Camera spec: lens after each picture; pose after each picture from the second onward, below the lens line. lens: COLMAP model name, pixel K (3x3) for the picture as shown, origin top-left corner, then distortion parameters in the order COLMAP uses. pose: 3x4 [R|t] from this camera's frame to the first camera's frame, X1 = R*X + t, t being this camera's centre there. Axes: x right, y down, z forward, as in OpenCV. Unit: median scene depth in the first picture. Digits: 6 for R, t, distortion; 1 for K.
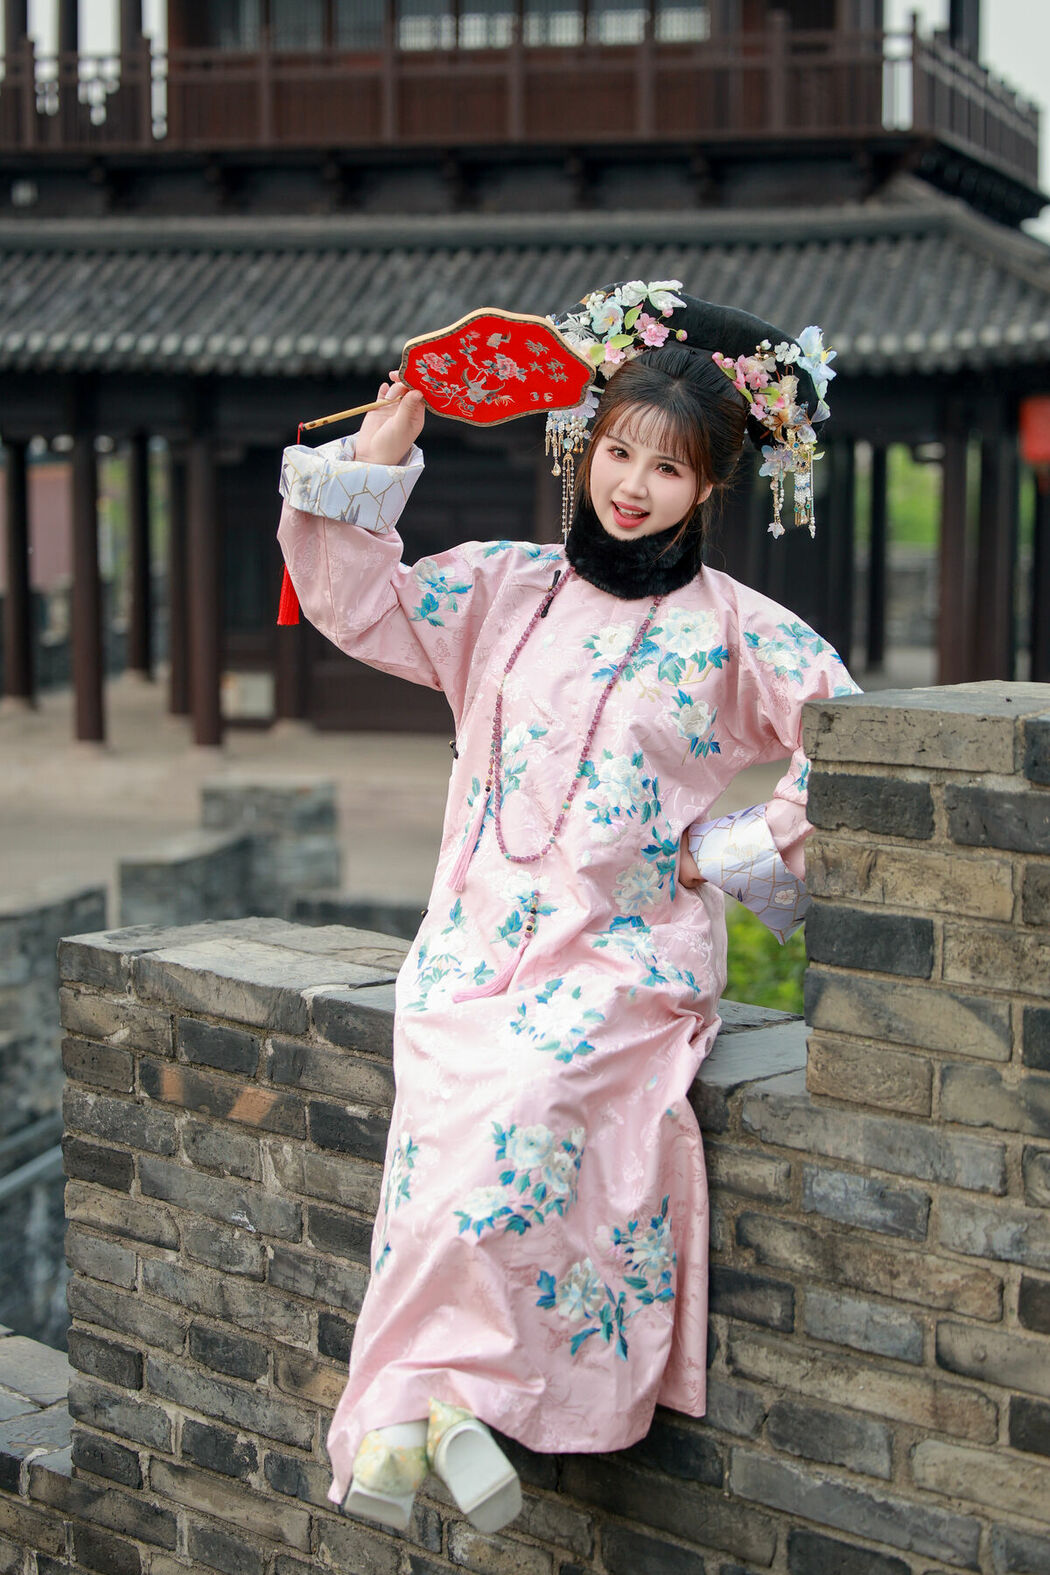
lens RADIAL K [[3093.5, 0, 520.8], [0, 3093.5, 825.0], [0, 0, 1]] dist [-0.003864, 0.052599]
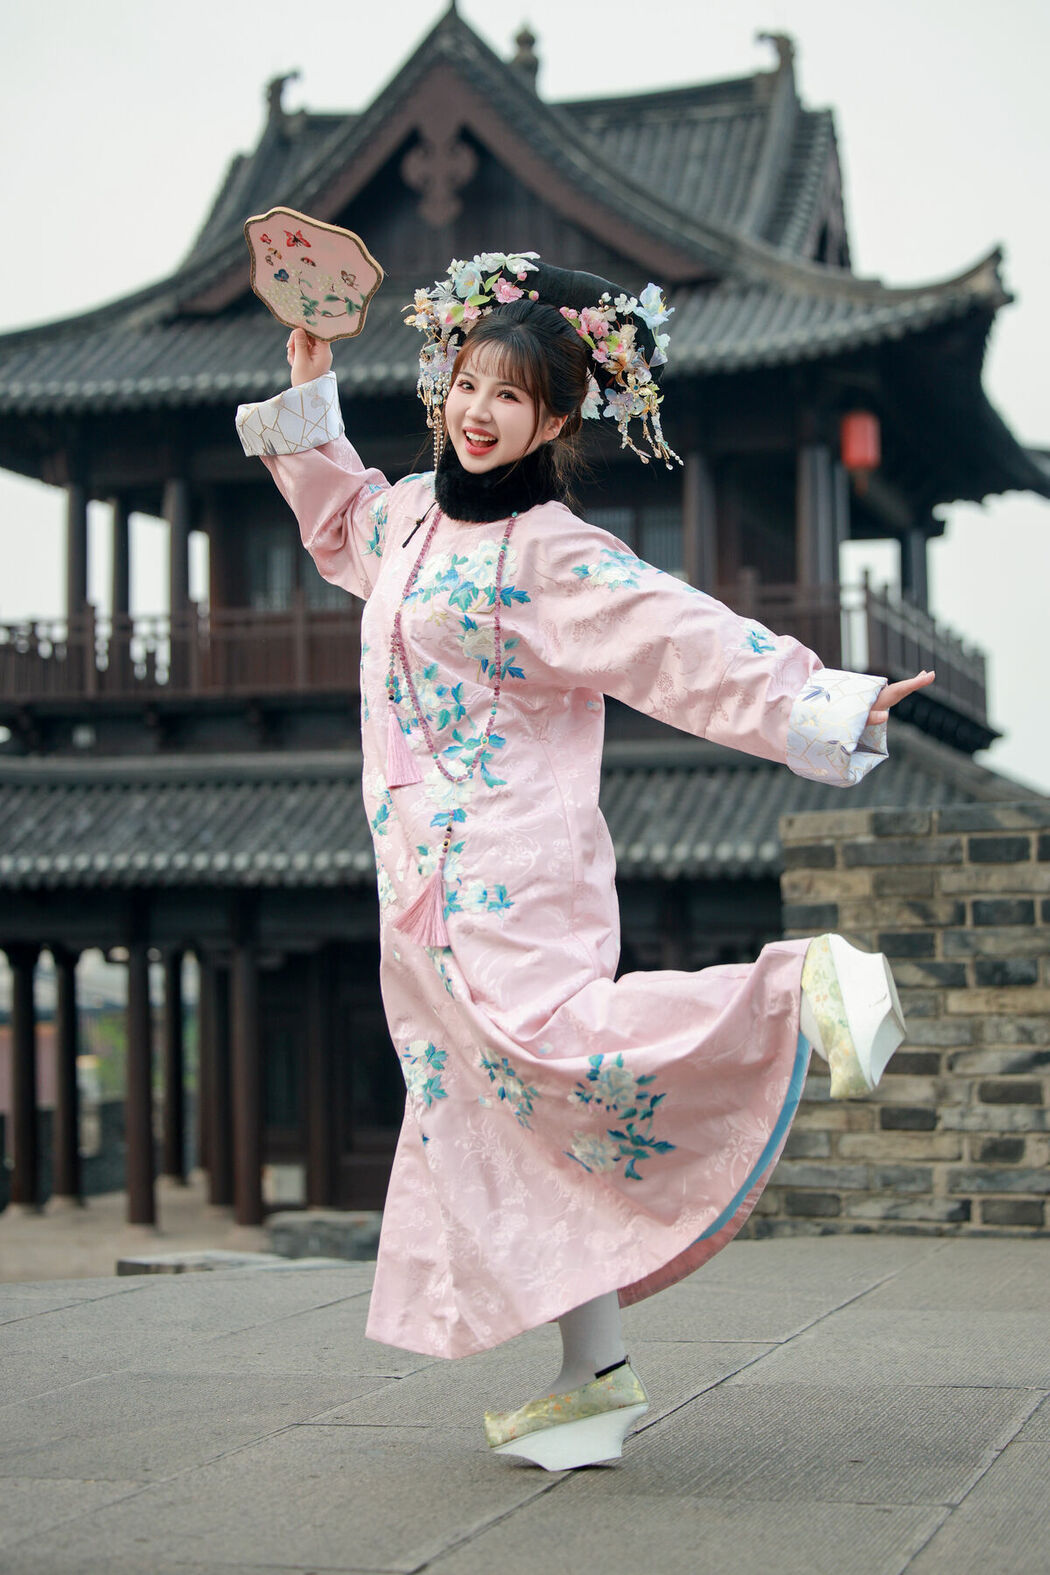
lens RADIAL K [[3395.9, 0, 525.0], [0, 3395.9, 787.5], [0, 0, 1]] dist [0.021613, -0.132664]
pose [[0.999756, -0.015707, 0.015517, -0.020589], [0.018472, 0.980007, -0.198106, 0.065567], [-0.012095, 0.198344, 0.980058, -0.222635]]
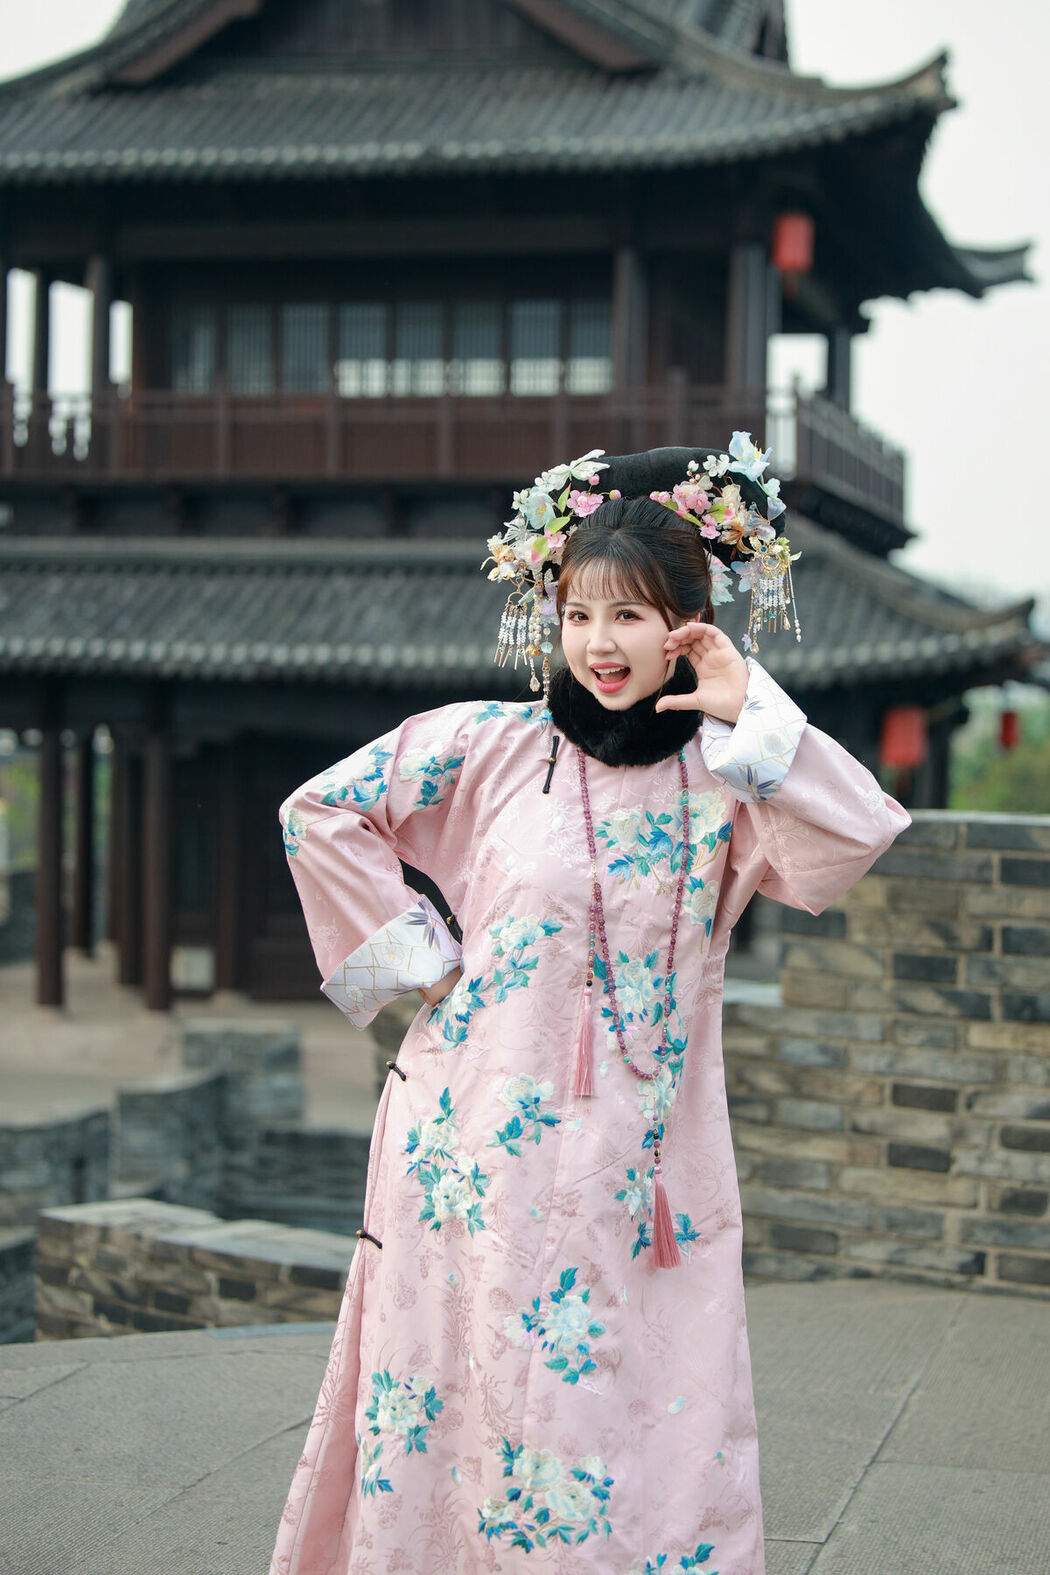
lens RADIAL K [[3269.7, 0, 525.0], [0, 3269.7, 787.5], [0, 0, 1]] dist [0.045988, -0.244559]
pose [[0.998774, 0.012653, 0.047859, -0.028633], [-0.007052, 0.993289, -0.115446, 0.029936], [-0.048999, 0.114967, 0.992160, -0.177965]]
